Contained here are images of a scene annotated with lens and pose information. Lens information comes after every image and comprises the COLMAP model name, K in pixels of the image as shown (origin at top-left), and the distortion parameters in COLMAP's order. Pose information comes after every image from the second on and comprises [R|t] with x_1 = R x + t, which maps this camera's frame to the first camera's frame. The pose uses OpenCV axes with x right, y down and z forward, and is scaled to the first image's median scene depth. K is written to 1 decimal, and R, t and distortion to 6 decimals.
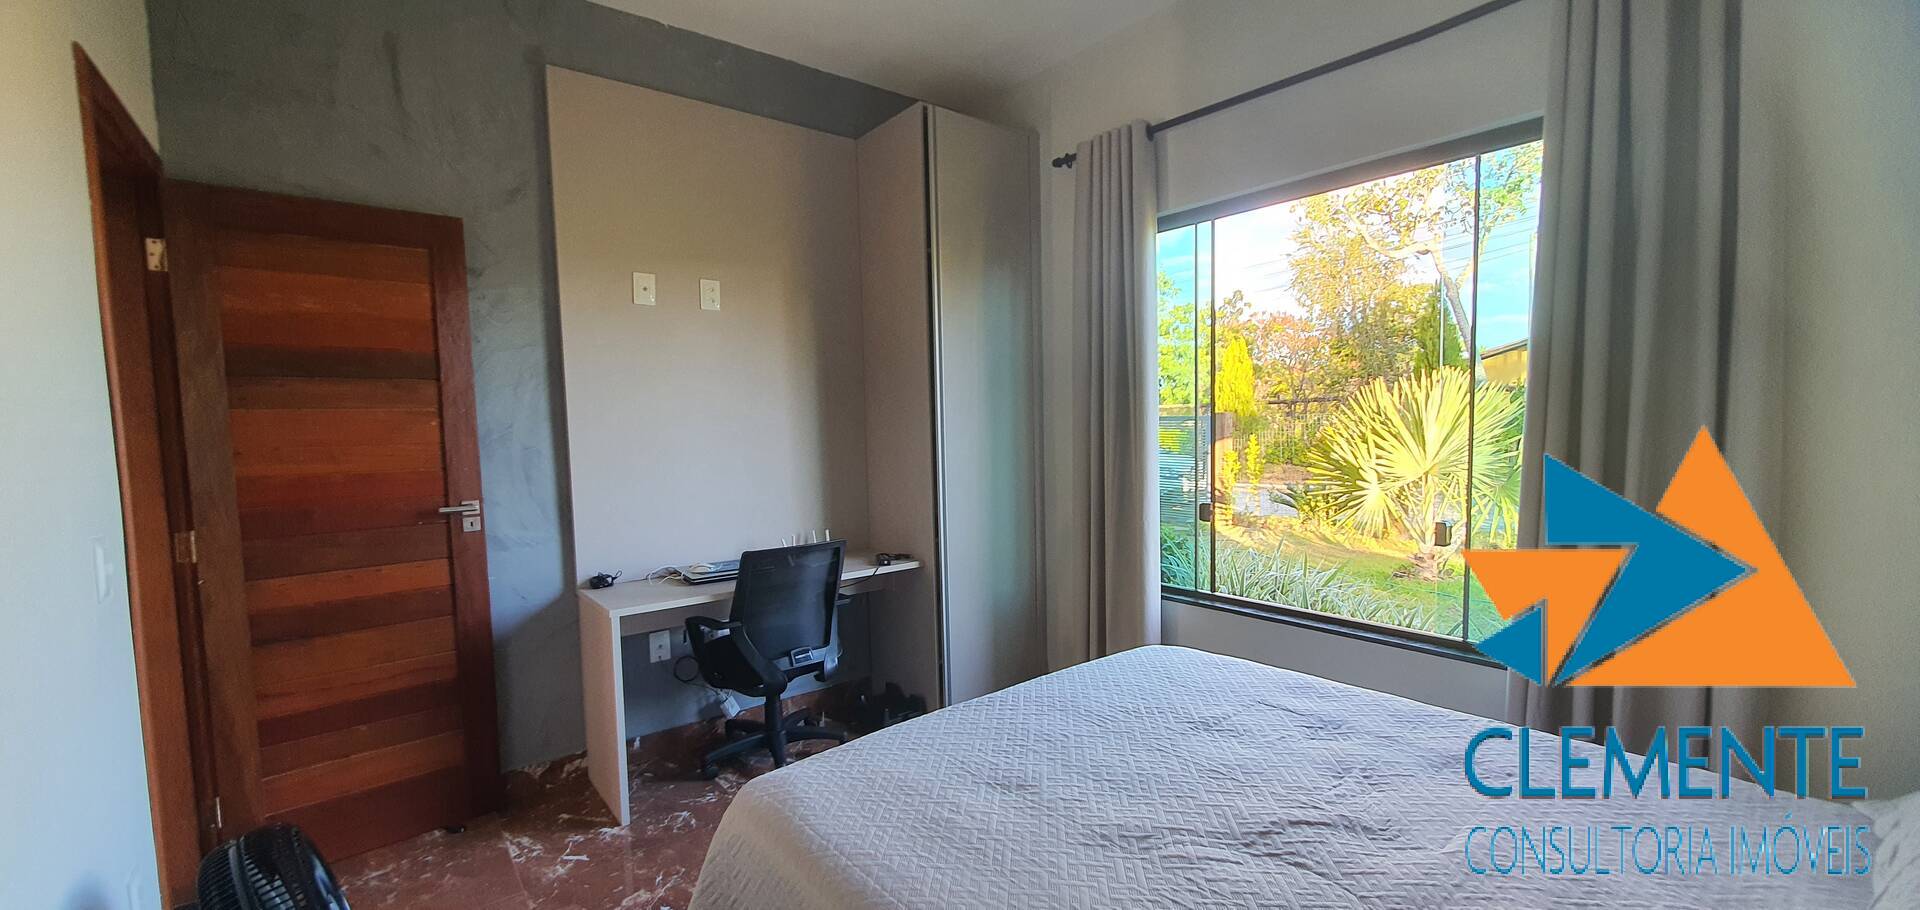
lens RADIAL K [[748.1, 0, 977.5], [0, 748.1, 466.3], [0, 0, 1]] dist [-0.001087, -0.000135]
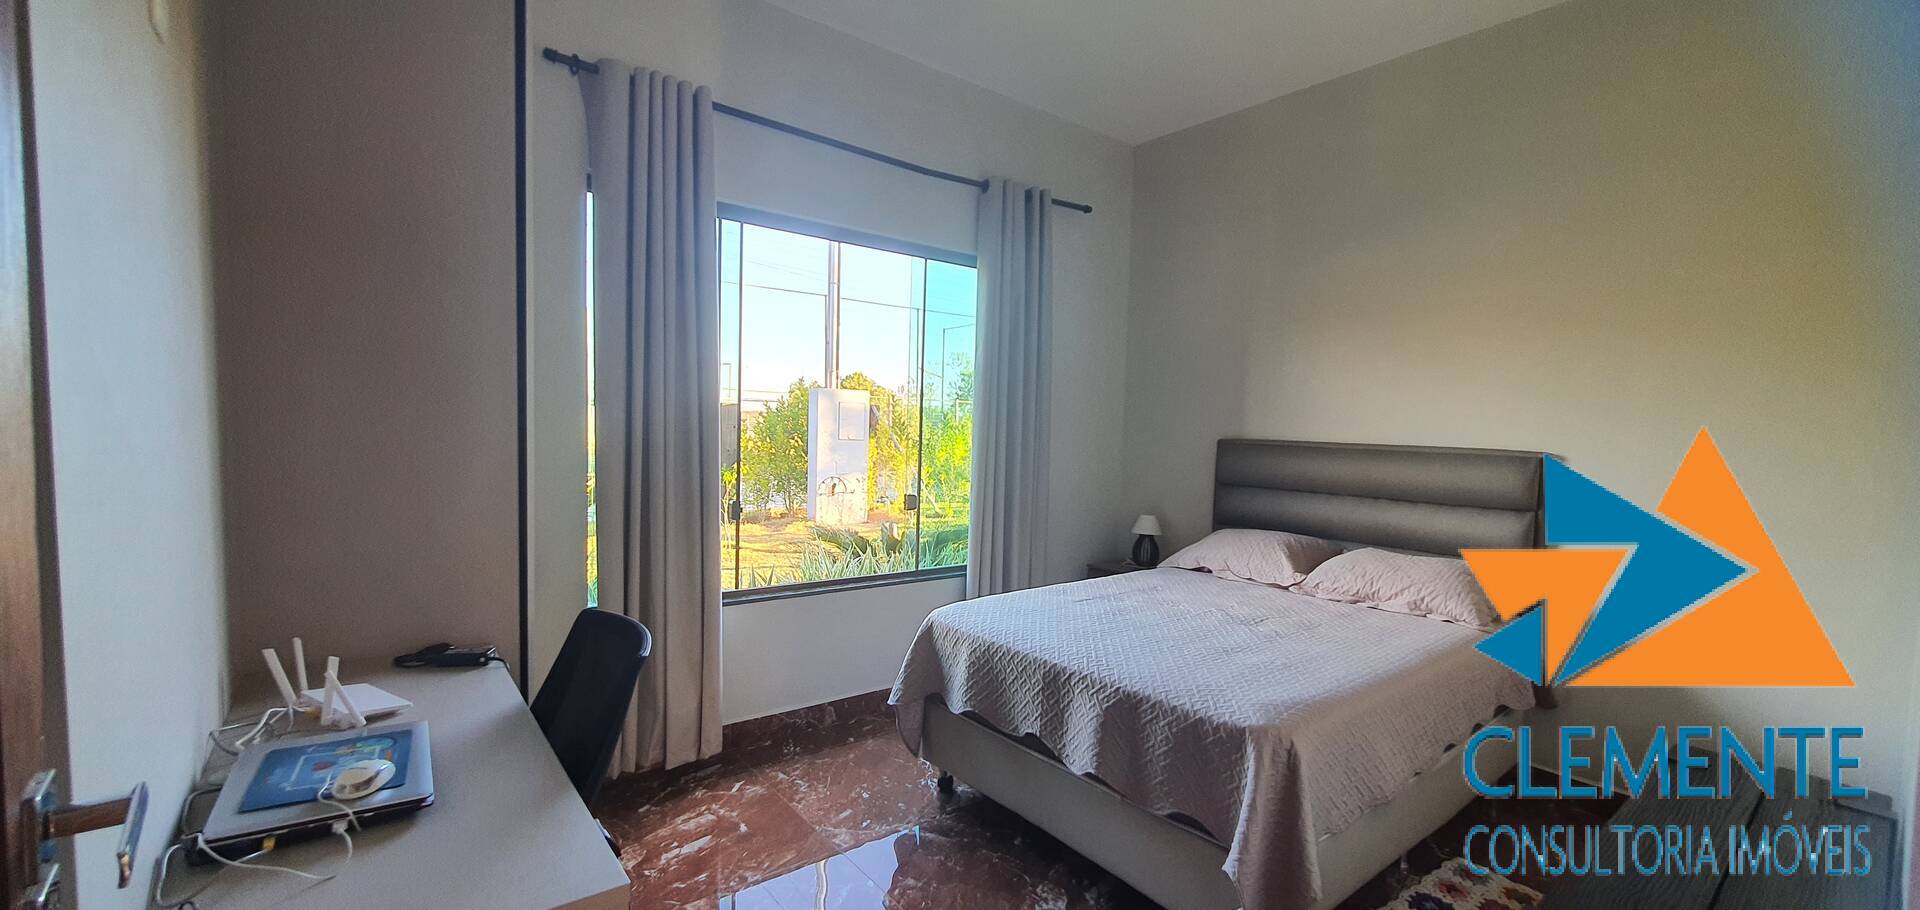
lens RADIAL K [[789.3, 0, 960.7], [0, 789.3, 466.3], [0, 0, 1]] dist [-0.000012, -0.000219]
pose [[0.004038, -0.033903, 0.999417, -0.322965], [0.039285, 0.998659, 0.033719, -0.010885], [-0.999220, 0.039126, 0.005364, 0.303303]]
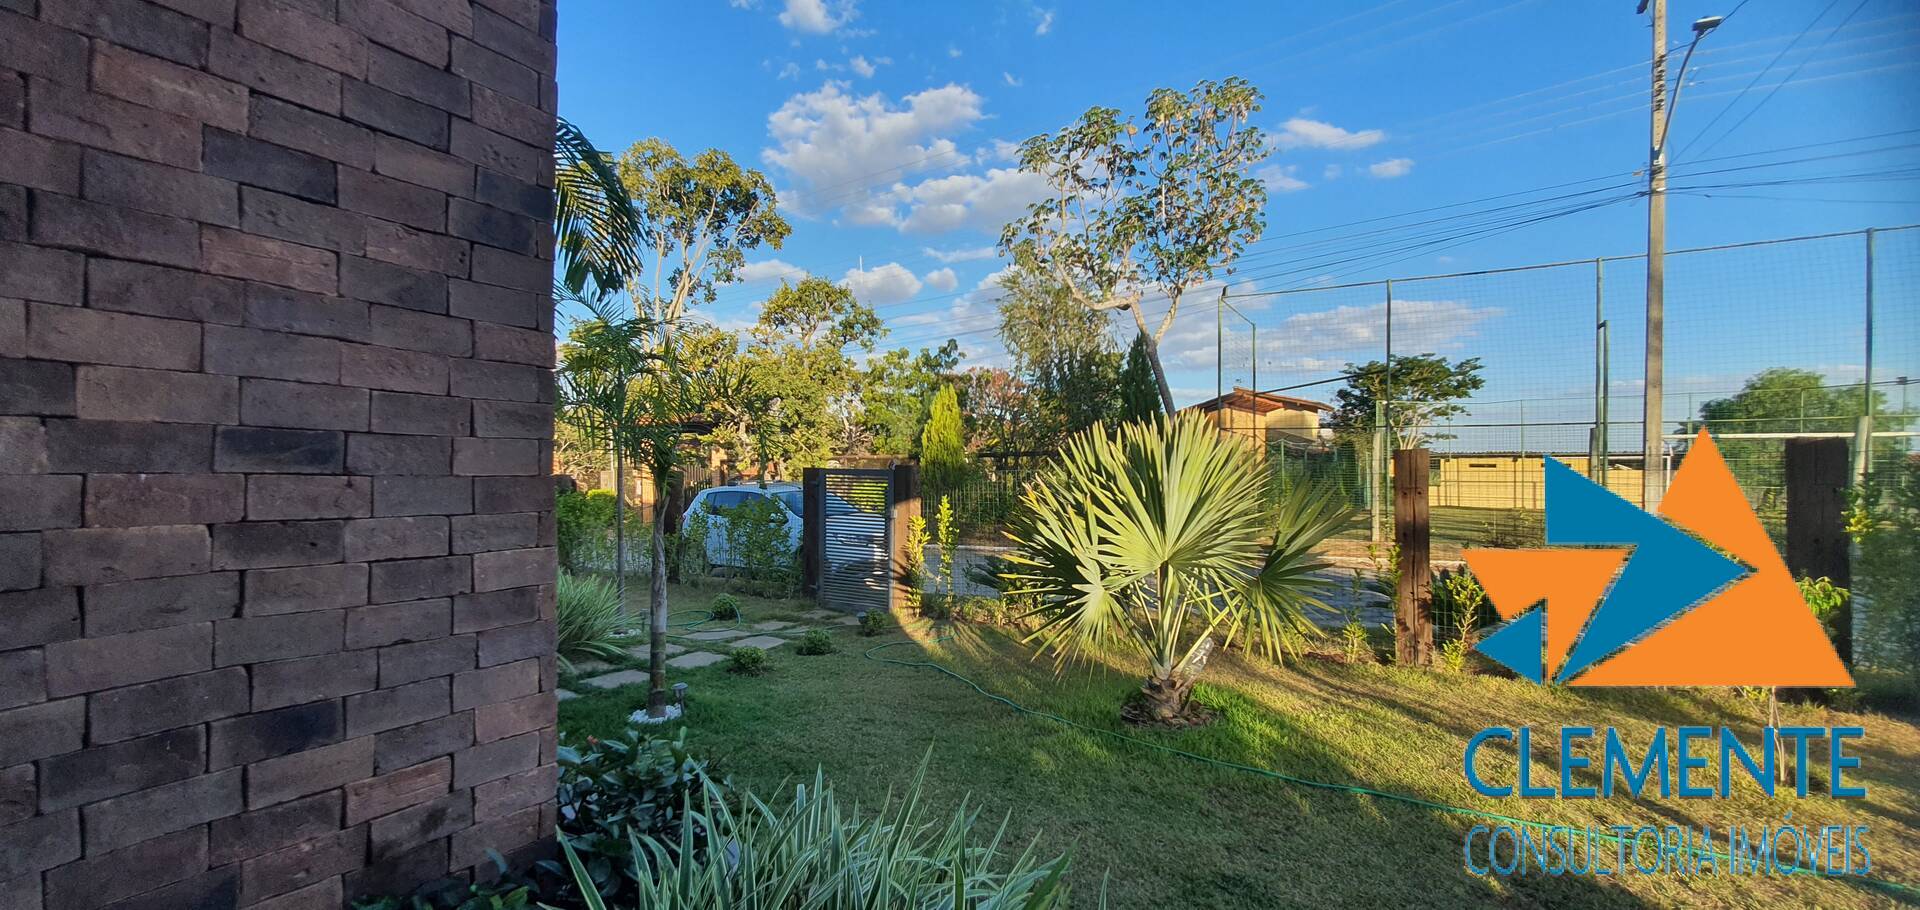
lens RADIAL K [[762.1, 0, 973.5], [0, 762.1, 474.4], [0, 0, 1]] dist [0.000942, -0.001393]
pose [[0.938869, 0.015820, 0.343910, 0.186515], [0.003496, 0.998454, -0.055472, -0.029583], [-0.344256, 0.053283, 0.937363, 0.379882]]
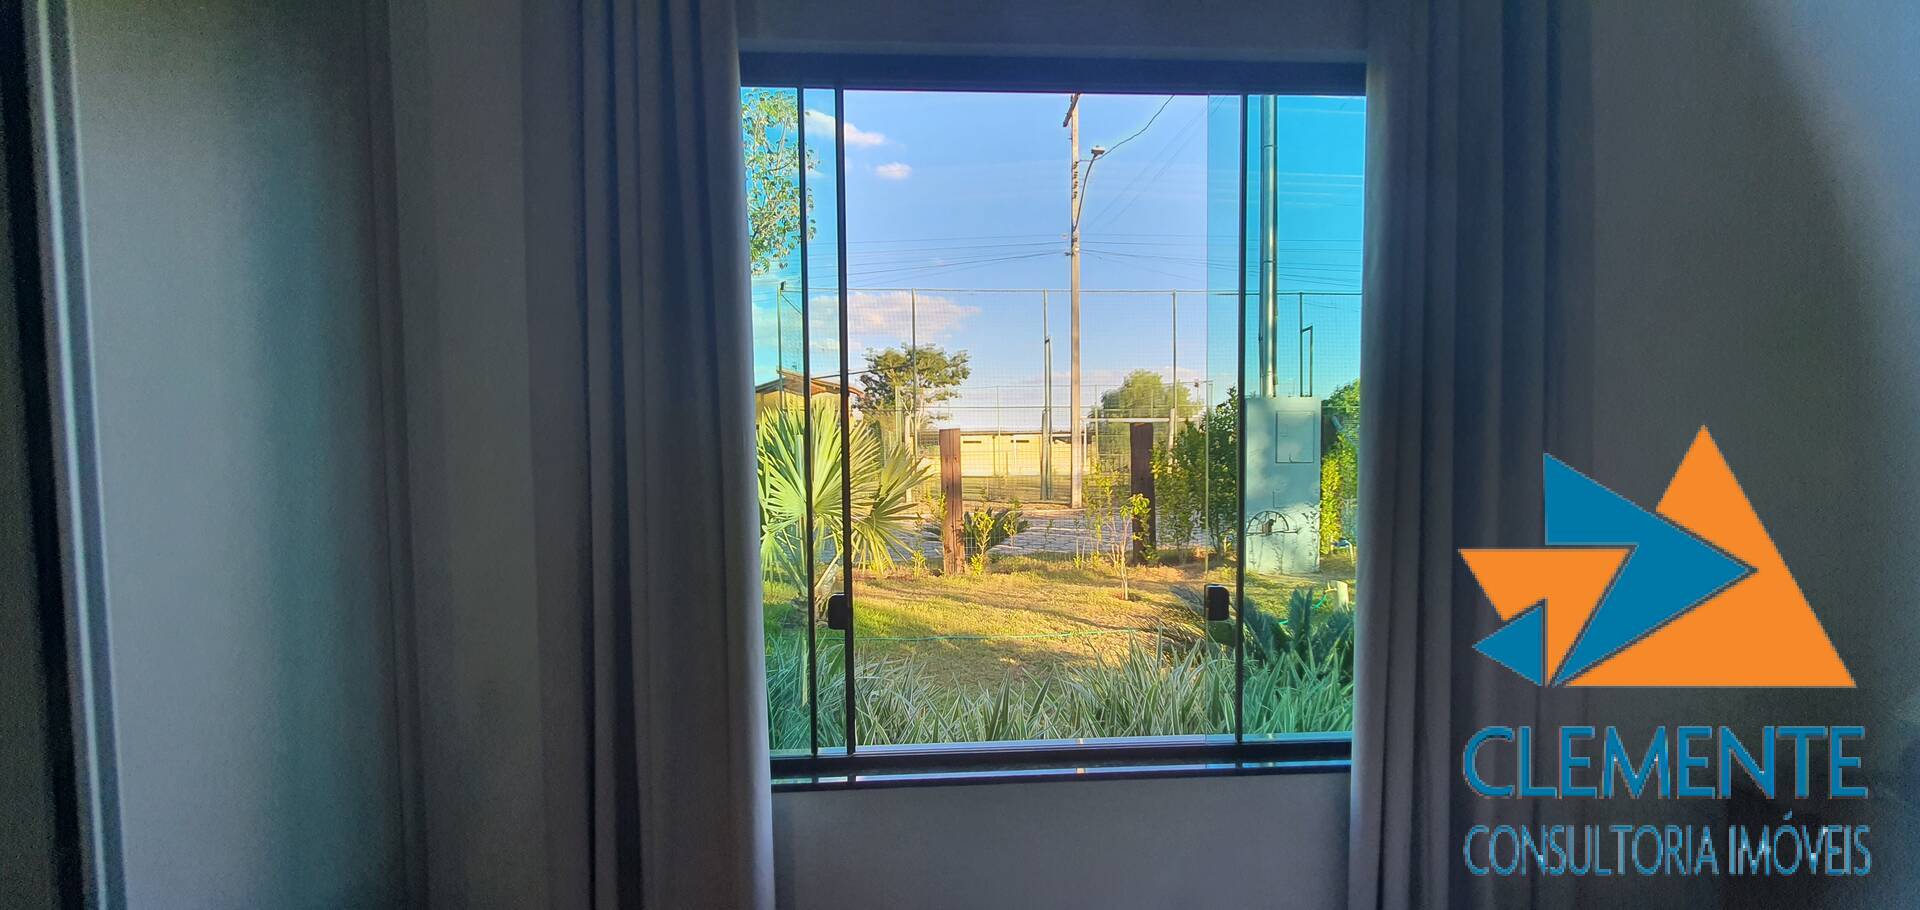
lens RADIAL K [[762.1, 0, 973.5], [0, 762.1, 474.4], [0, 0, 1]] dist [0.000942, -0.001393]
pose [[0.586011, -0.021348, 0.810022, -0.039548], [0.052000, 0.998583, -0.011302, -0.013031], [-0.808633, 0.048744, 0.586291, 0.255660]]
